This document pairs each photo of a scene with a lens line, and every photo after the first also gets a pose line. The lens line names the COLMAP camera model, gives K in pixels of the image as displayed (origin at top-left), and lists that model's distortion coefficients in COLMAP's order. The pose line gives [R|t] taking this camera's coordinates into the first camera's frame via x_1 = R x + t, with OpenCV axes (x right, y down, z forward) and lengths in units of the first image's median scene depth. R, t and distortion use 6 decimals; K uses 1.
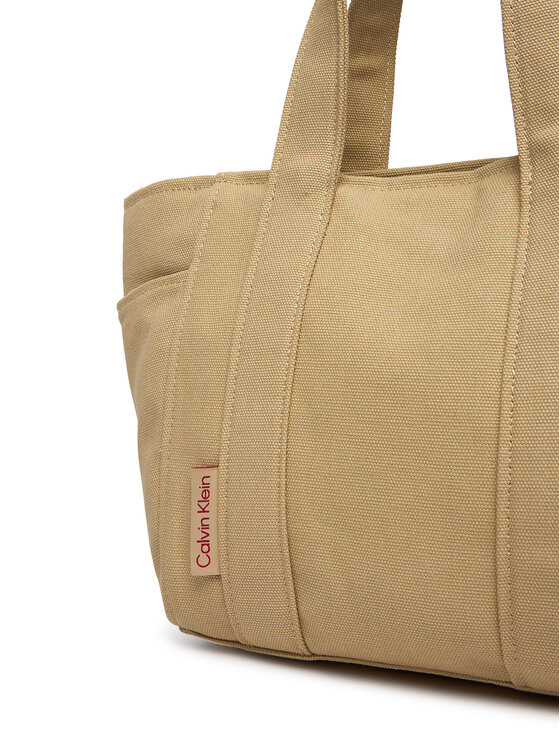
lens RADIAL K [[1003.2, 0, 277.3], [0, 1003.2, 367.4], [0, 0, 1]] dist [0.017459, 0.000000]
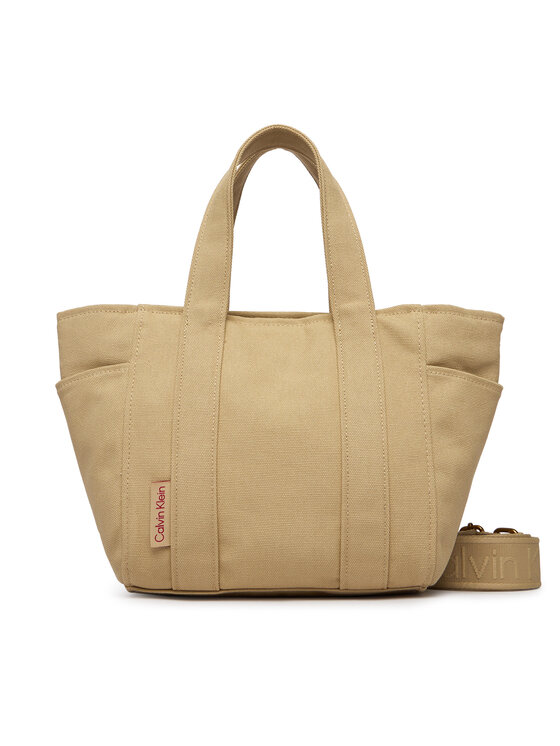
lens RADIAL K [[1003.2, 0, 280.6], [0, 1003.2, 374.7], [0, 0, 1]] dist [0.017459, 0.000000]
pose [[0.865609, 0.052929, 0.497916, -0.737489], [-0.006934, 0.995569, -0.093776, 0.077270], [-0.500673, 0.077720, 0.862140, -0.553555]]
